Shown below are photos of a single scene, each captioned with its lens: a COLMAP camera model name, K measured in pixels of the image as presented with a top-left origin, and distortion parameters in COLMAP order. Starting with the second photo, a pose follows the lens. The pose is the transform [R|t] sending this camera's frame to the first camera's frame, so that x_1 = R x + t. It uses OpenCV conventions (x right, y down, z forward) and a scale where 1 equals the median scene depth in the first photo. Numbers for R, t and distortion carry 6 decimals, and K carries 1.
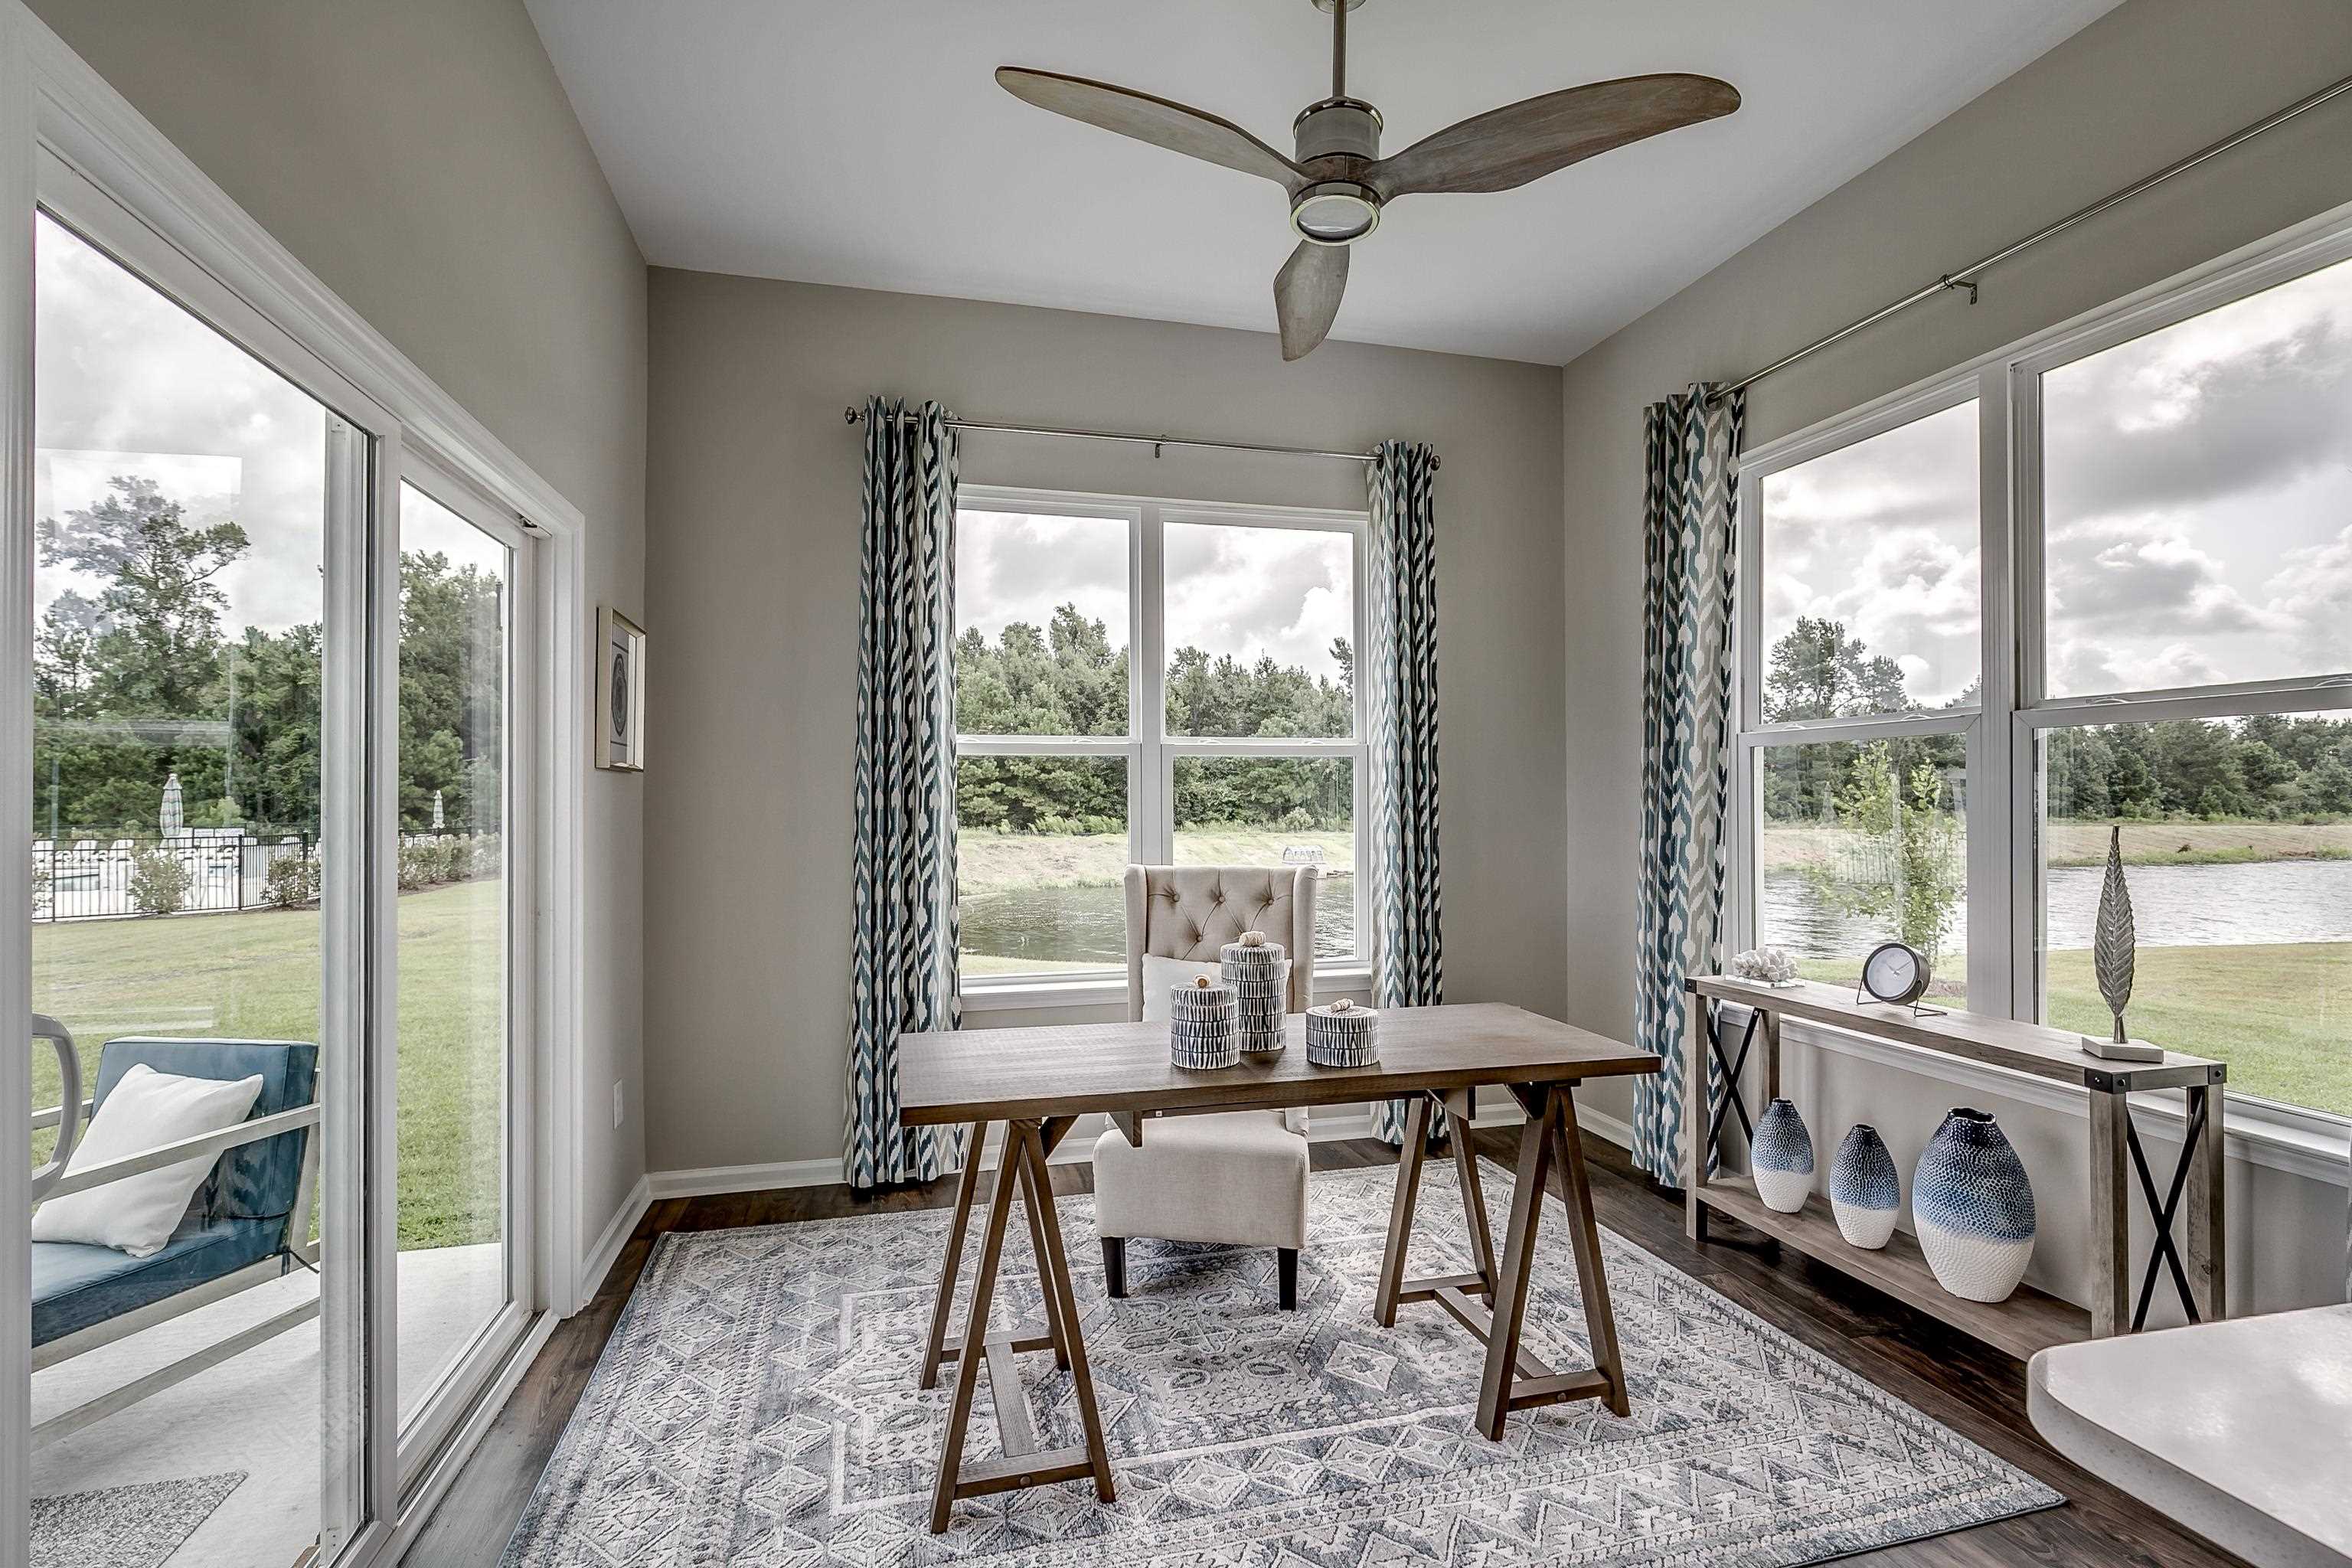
lens RADIAL K [[1087.5, 0, 1171.3], [0, 1087.5, 790.1], [0, 0, 1]] dist [-0.005873, -0.000374]
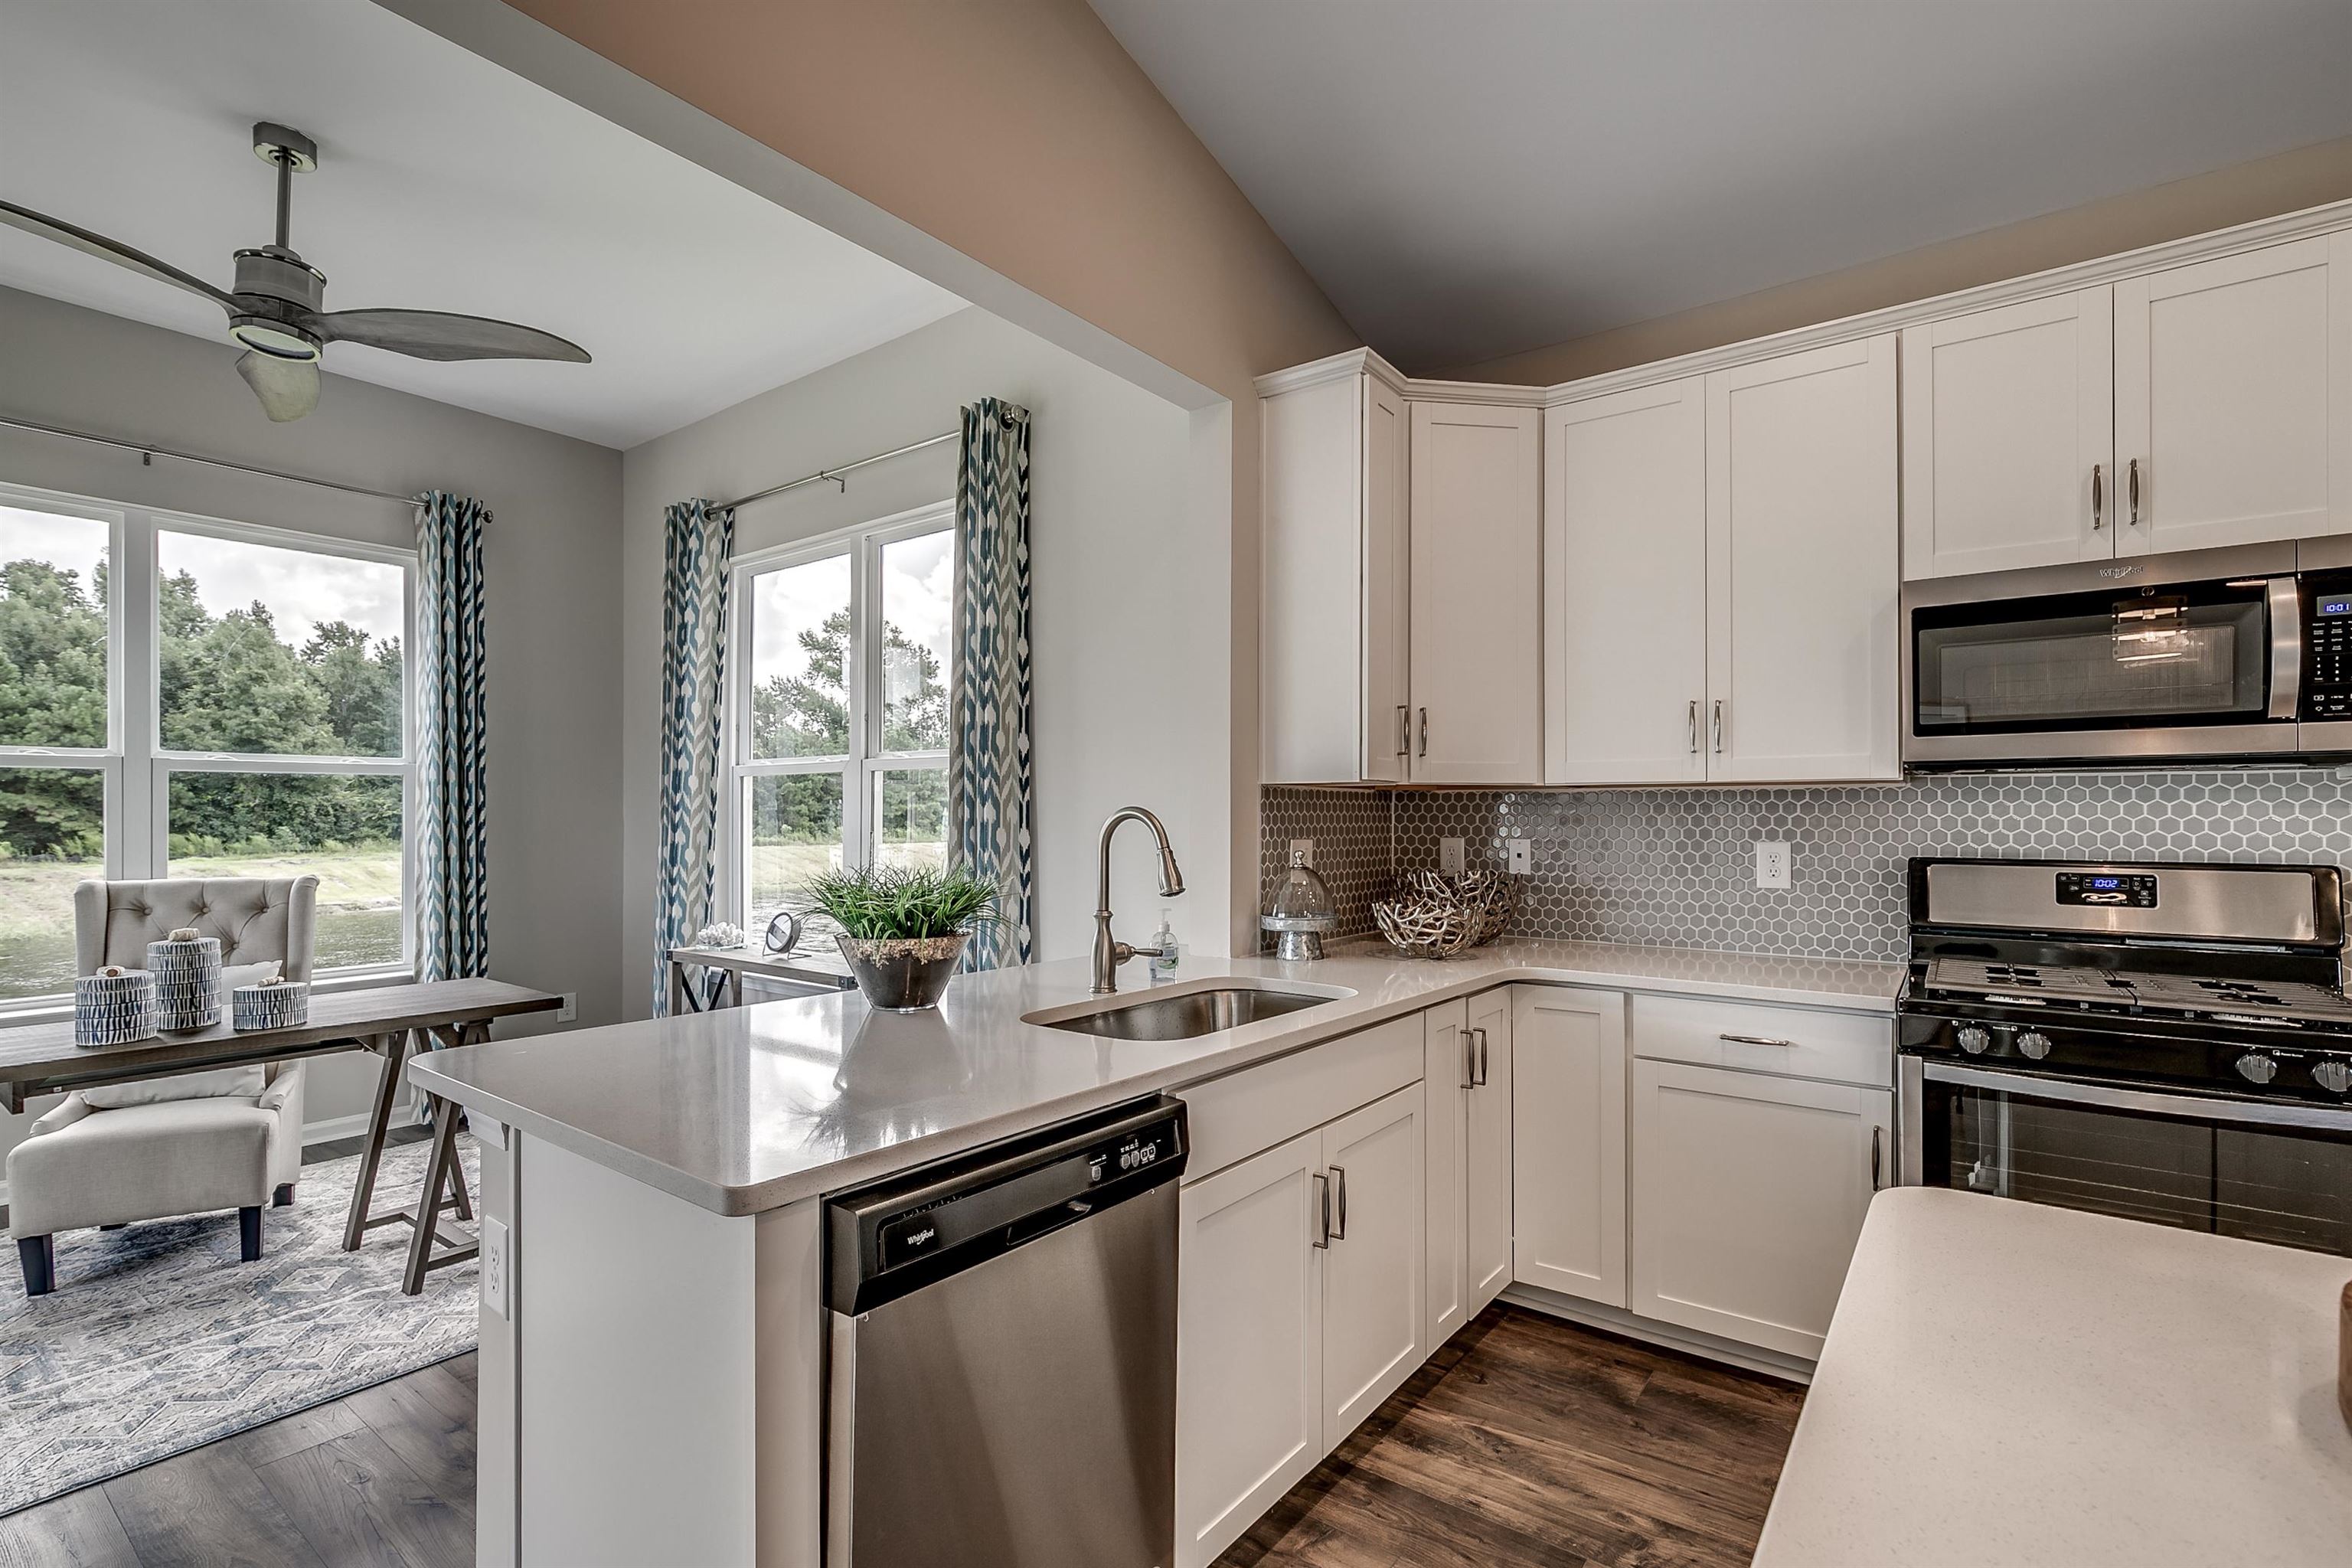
lens RADIAL K [[1083.3, 0, 1171.1], [0, 1083.3, 807.9], [0, 0, 1]] dist [-0.004661, 0.001915]
pose [[0.782611, 0.005743, 0.622485, 0.118180], [-0.007813, 0.999969, 0.000597, -0.006055], [-0.622462, -0.005331, 0.782632, -0.376388]]
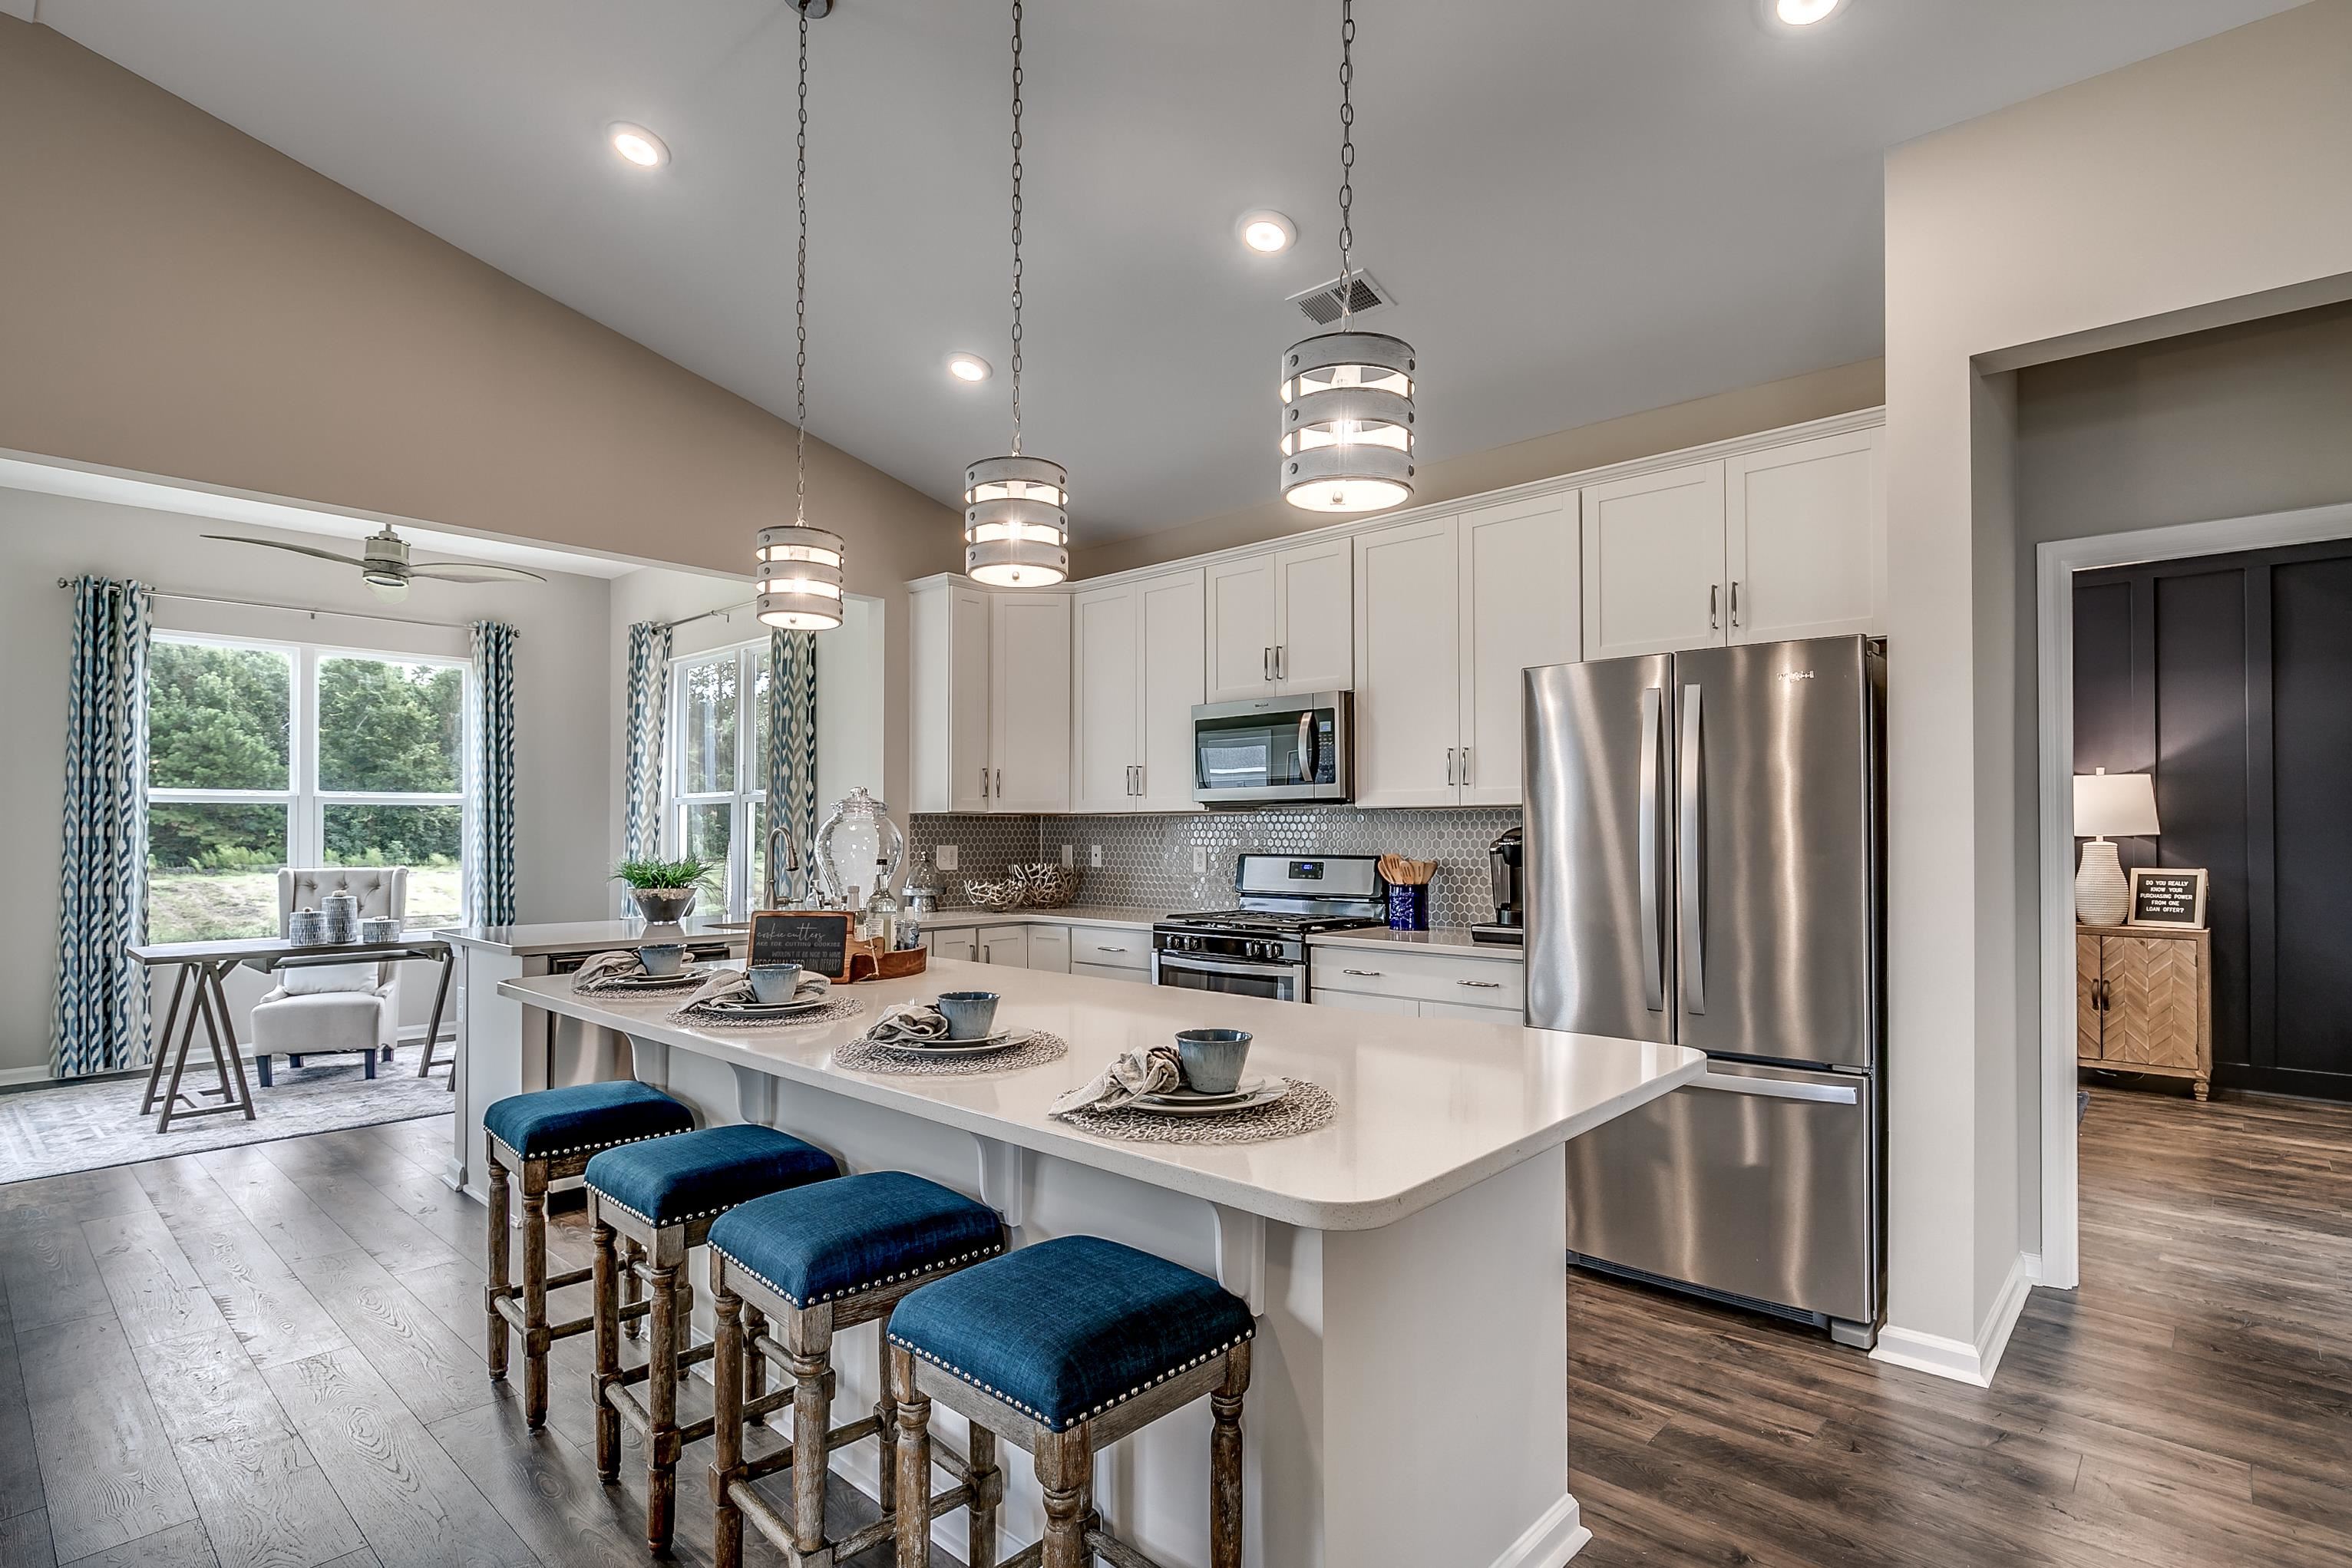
lens RADIAL K [[1150.9, 0, 1175.1], [0, 1150.9, 813.1], [0, 0, 1]] dist [-0.003078, 0.000477]
pose [[0.836203, 0.009055, 0.548346, 0.140196], [-0.006579, 0.999957, -0.006480, -0.017073], [-0.548381, 0.001811, 0.836227, -1.261493]]
